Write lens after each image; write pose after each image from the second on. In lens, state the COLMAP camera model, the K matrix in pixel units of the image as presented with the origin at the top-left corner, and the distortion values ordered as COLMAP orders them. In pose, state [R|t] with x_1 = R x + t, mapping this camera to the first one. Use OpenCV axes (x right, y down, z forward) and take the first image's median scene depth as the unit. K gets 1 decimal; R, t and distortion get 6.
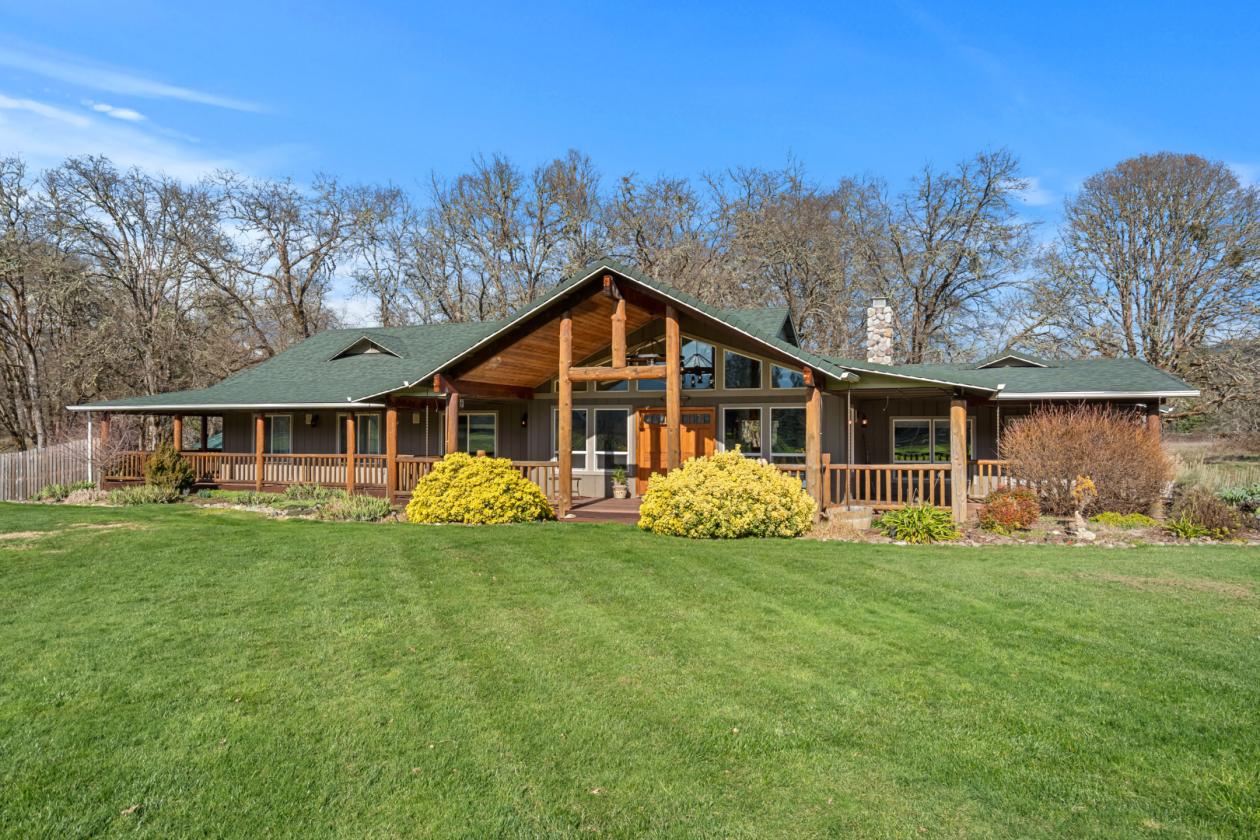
lens RADIAL K [[906.8, 0, 629.6], [0, 906.8, 424.5], [0, 0, 1]] dist [0.007968, 0.001480]
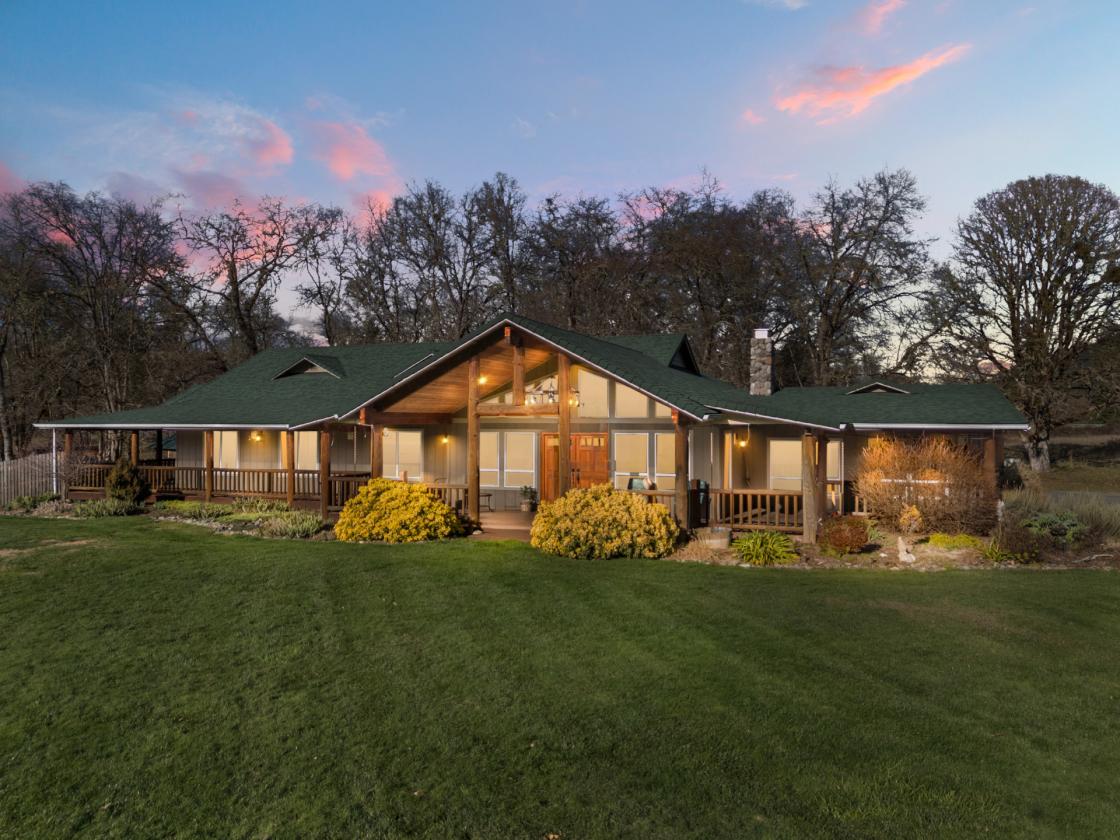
lens RADIAL K [[865.8, 0, 560.9], [0, 865.8, 418.8], [0, 0, 1]] dist [0.098016, -0.097712]
pose [[0.999943, -0.001256, -0.010624, 0.044550], [0.001376, 0.999936, 0.011245, -0.047251], [0.010610, -0.011259, 0.999880, -0.091021]]
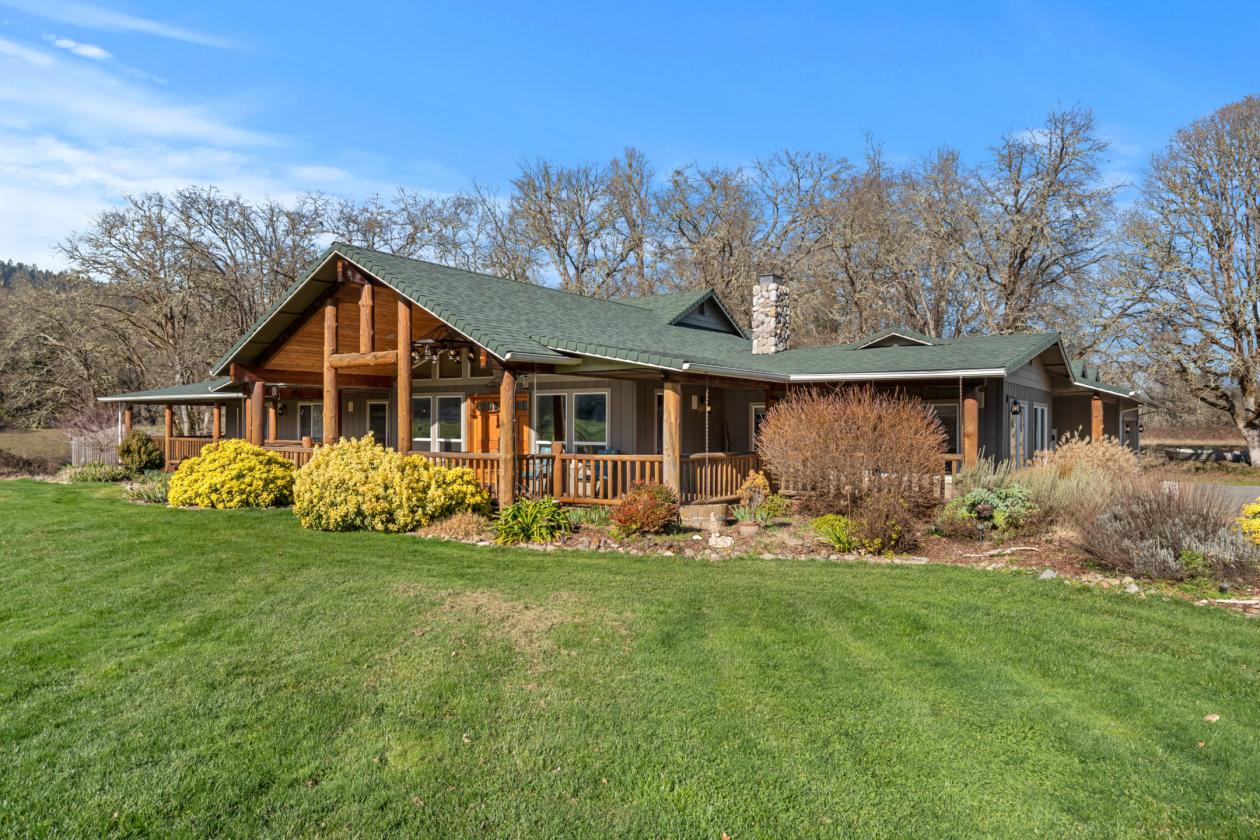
lens RADIAL K [[842.8, 0, 629.2], [0, 842.8, 420.2], [0, 0, 1]] dist [0.005923, 0.001566]
pose [[0.965778, 0.000537, -0.259369, 0.415980], [0.001328, 0.999975, 0.007016, 0.003091], [0.259366, -0.007121, 0.965753, 0.154677]]
